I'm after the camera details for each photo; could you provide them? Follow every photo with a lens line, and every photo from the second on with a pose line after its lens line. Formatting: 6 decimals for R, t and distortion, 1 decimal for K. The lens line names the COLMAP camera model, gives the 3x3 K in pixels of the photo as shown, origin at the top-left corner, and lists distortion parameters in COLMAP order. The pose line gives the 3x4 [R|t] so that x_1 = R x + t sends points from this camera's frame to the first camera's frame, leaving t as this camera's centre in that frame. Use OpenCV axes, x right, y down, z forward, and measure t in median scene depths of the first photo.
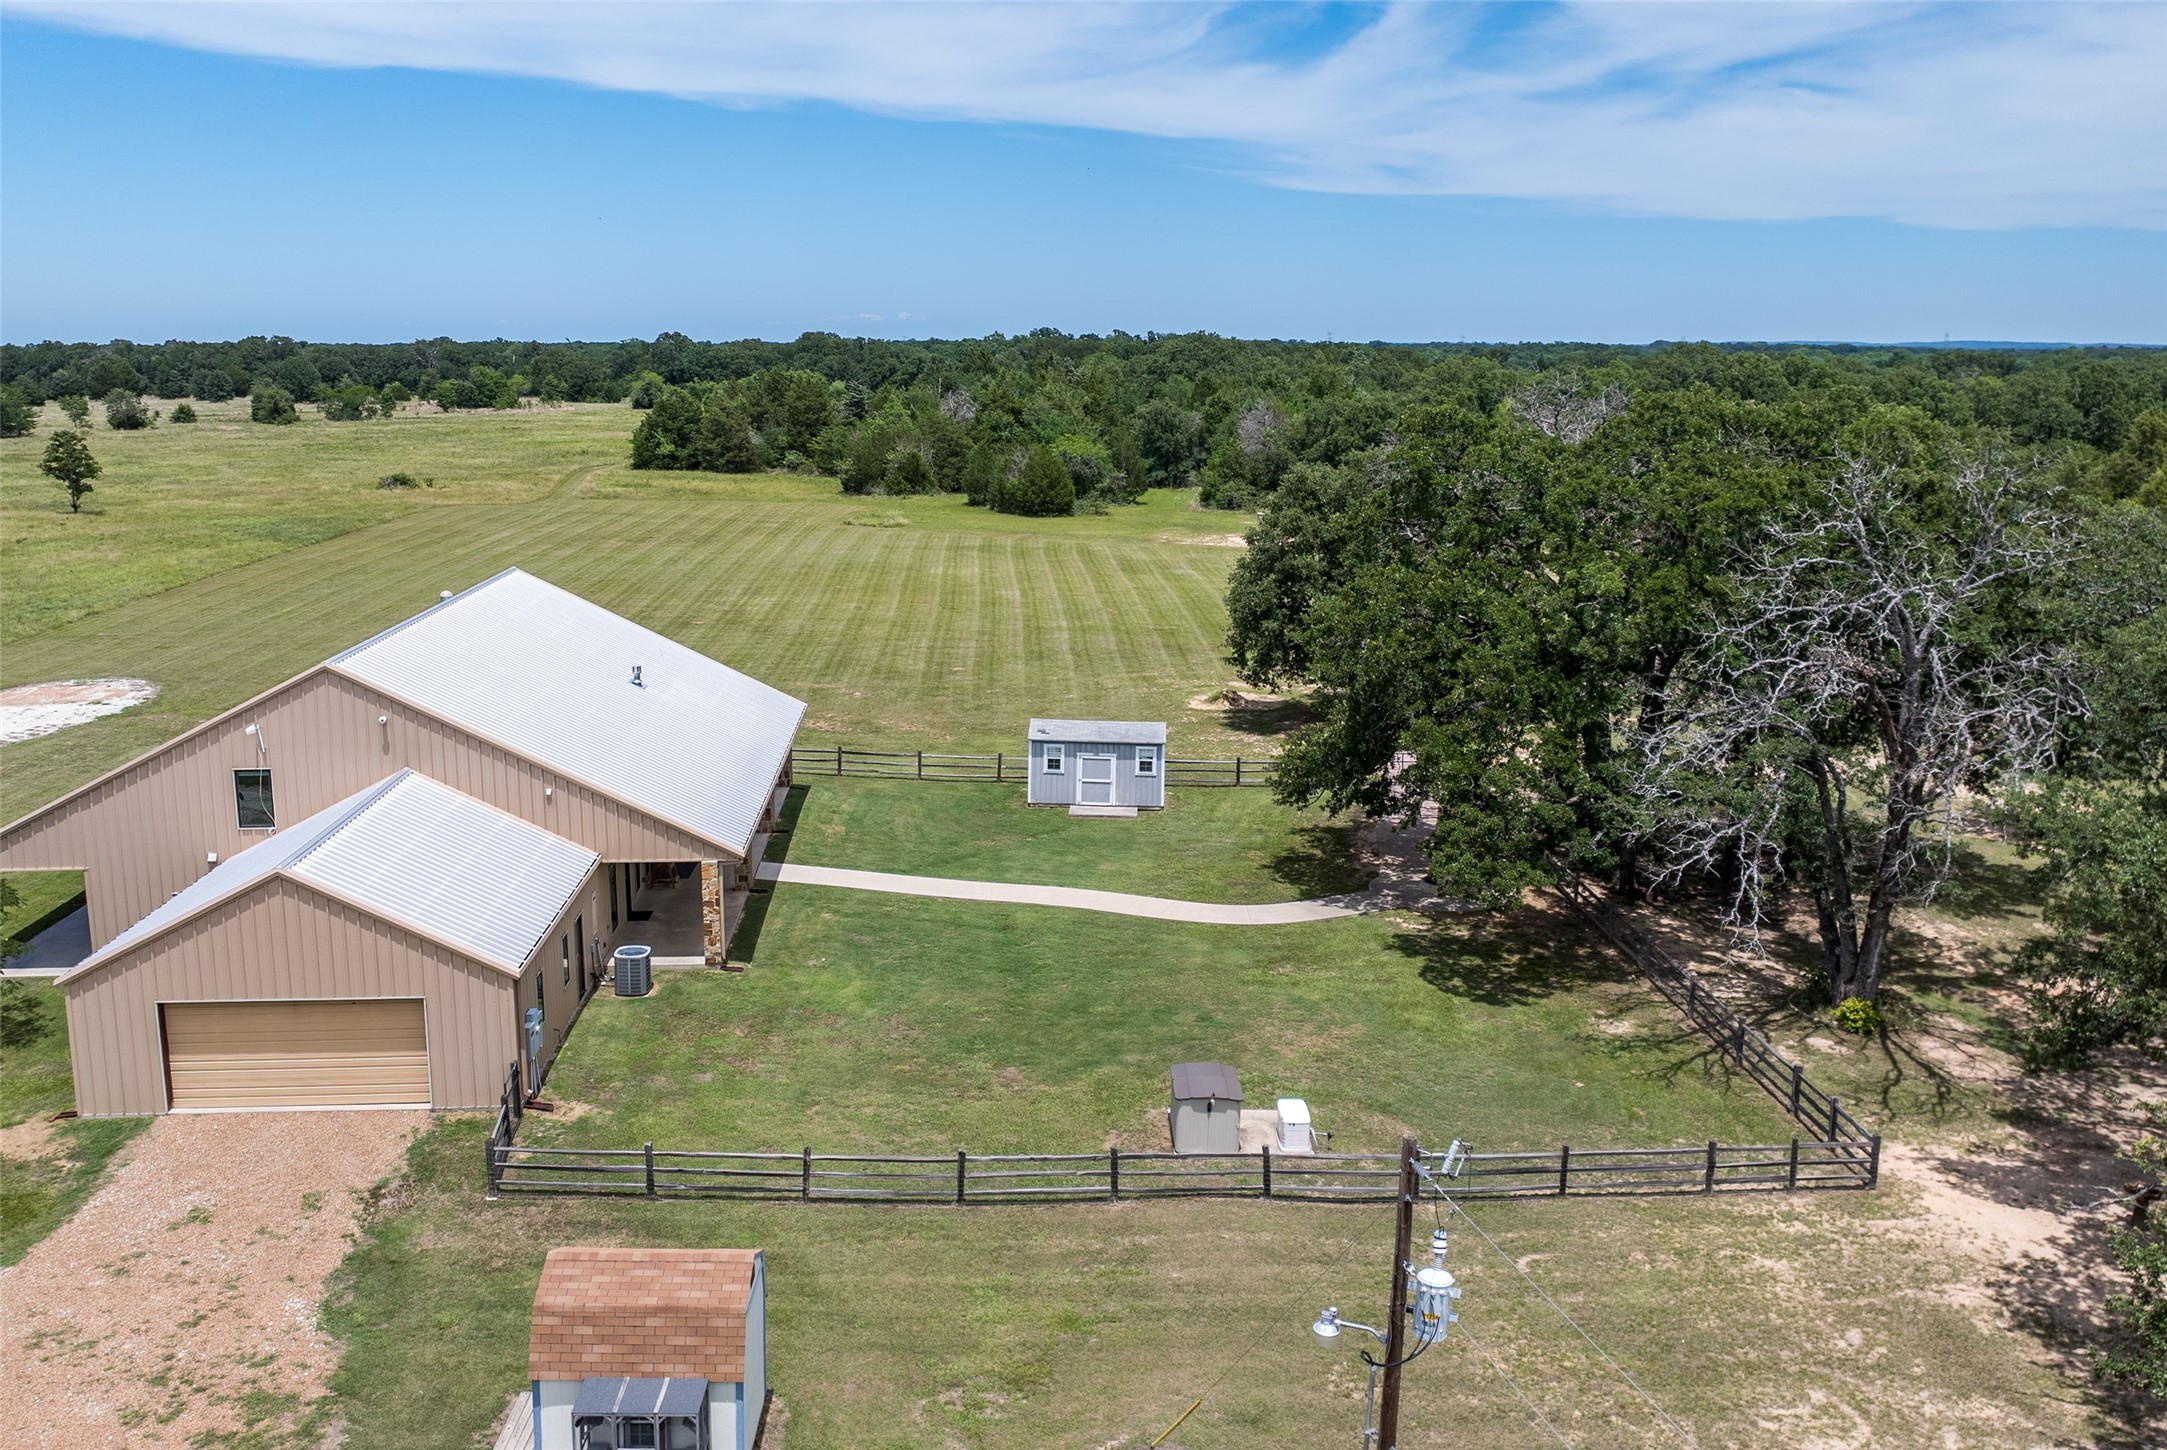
lens RADIAL K [[1854.0, 0, 1087.6], [0, 1854.0, 729.0], [0, 0, 1]] dist [-0.050022, -0.022615]
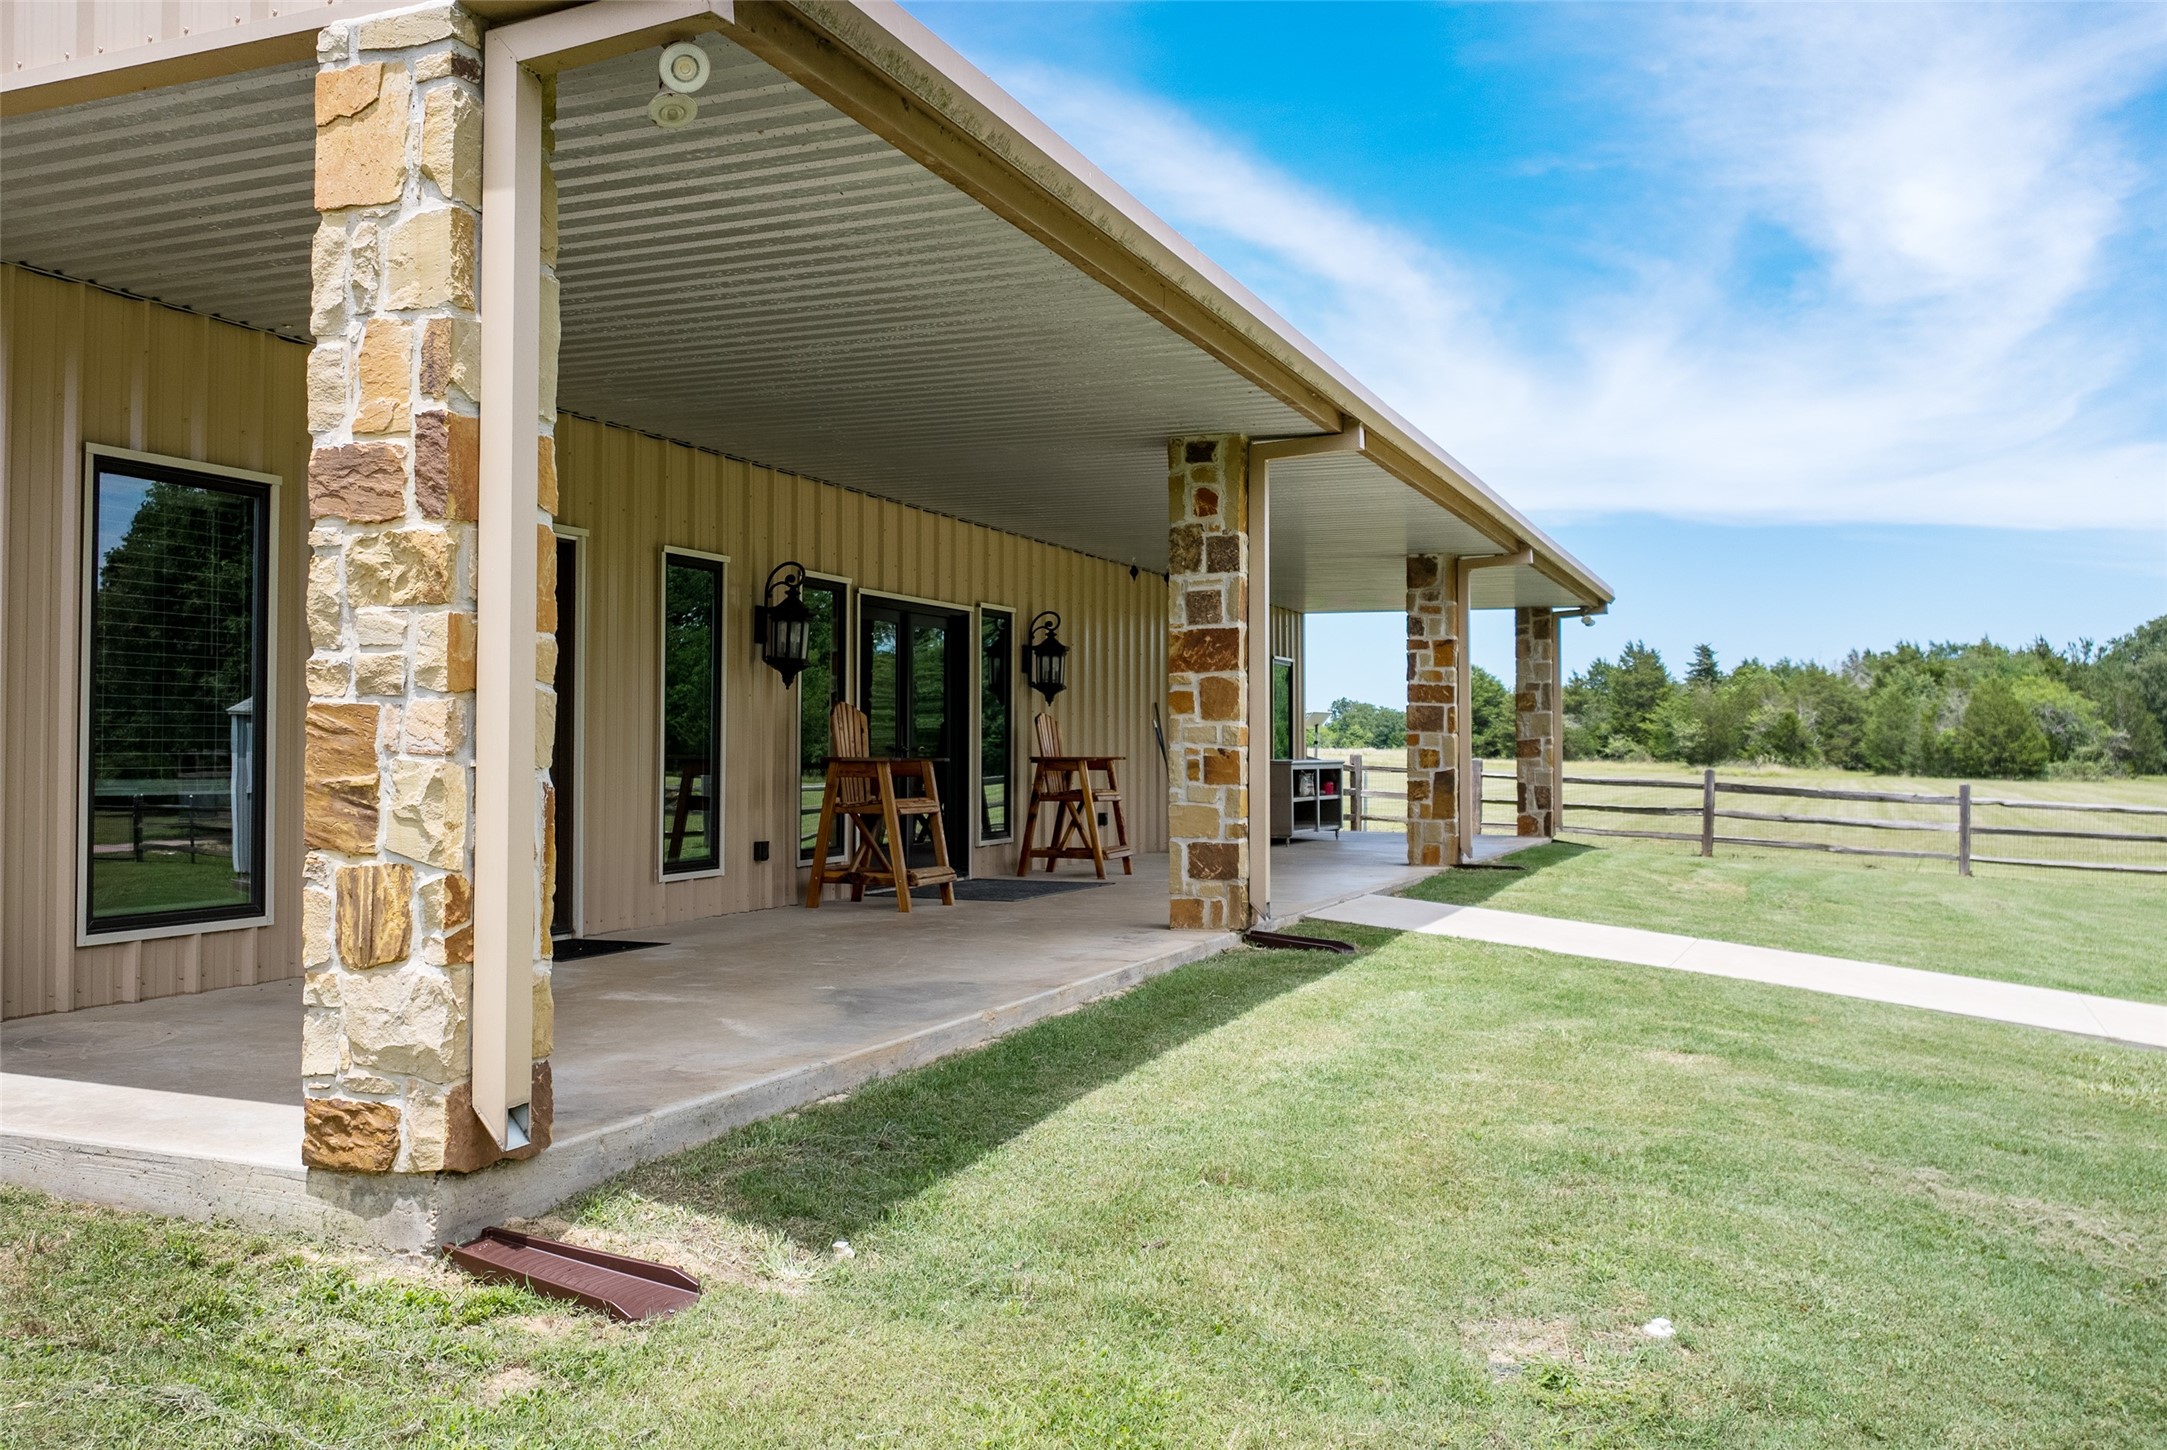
lens RADIAL K [[1854.0, 0, 1045.0], [0, 1854.0, 709.3], [0, 0, 1]] dist [-0.050022, -0.022615]
pose [[0.896630, -0.013596, -0.442571, -0.040603], [-0.087507, 0.974373, -0.207219, 0.026541], [0.434047, 0.224527, 0.872463, 0.272018]]
